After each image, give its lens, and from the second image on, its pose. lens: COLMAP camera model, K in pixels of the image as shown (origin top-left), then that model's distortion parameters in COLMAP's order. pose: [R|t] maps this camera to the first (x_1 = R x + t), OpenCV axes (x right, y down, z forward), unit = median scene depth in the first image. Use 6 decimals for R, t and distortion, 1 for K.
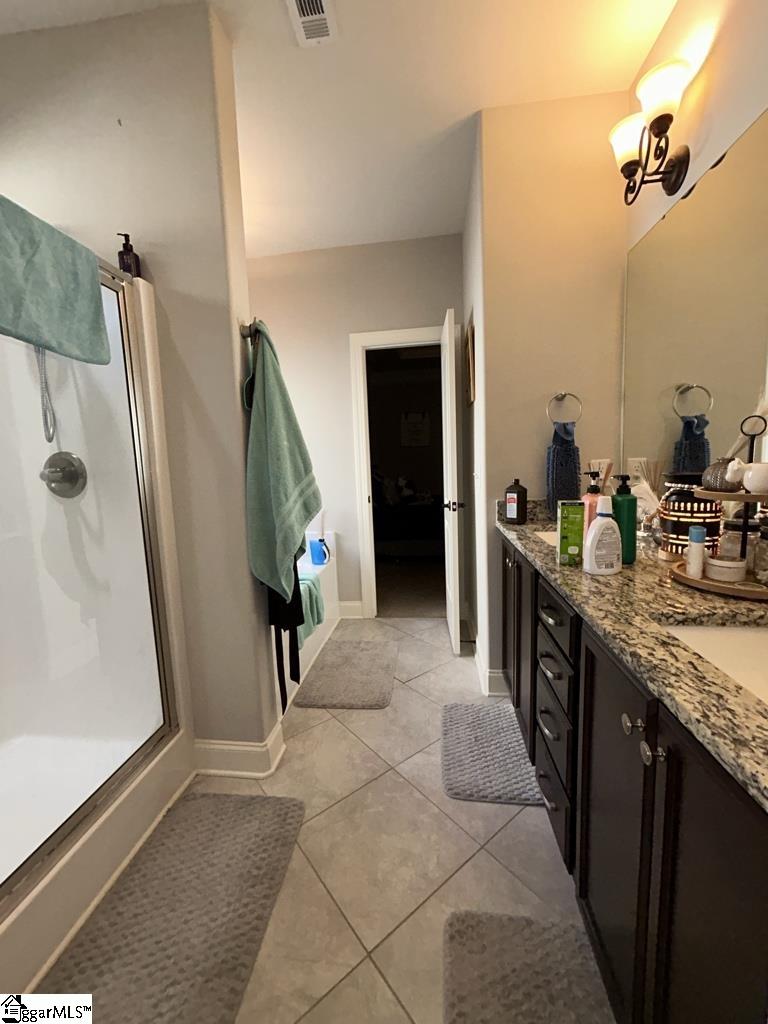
lens RADIAL K [[417.2, 0, 382.9], [0, 417.2, 511.8], [0, 0, 1]] dist [-0.002975, 0.003252]
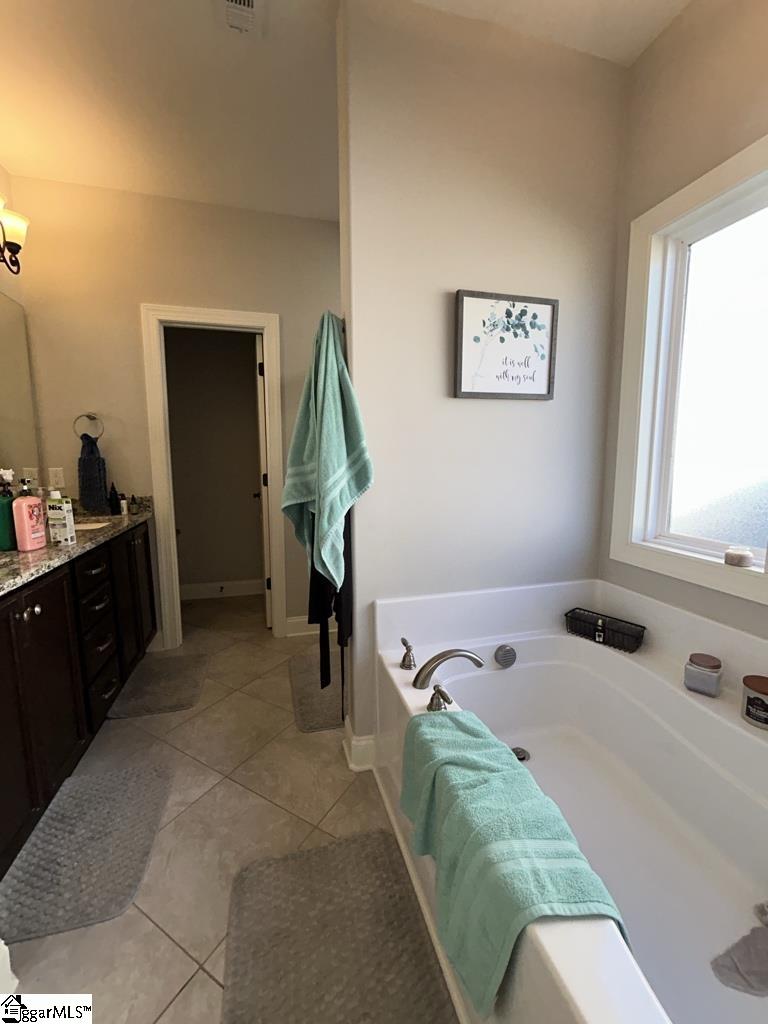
lens RADIAL K [[417.2, 0, 380.3], [0, 417.2, 510.7], [0, 0, 1]] dist [-0.002975, 0.003252]
pose [[-0.929258, 0.084461, -0.359647, -0.015627], [-0.007671, 0.968893, 0.247361, -0.261354], [0.369352, 0.232621, -0.899704, 2.074214]]
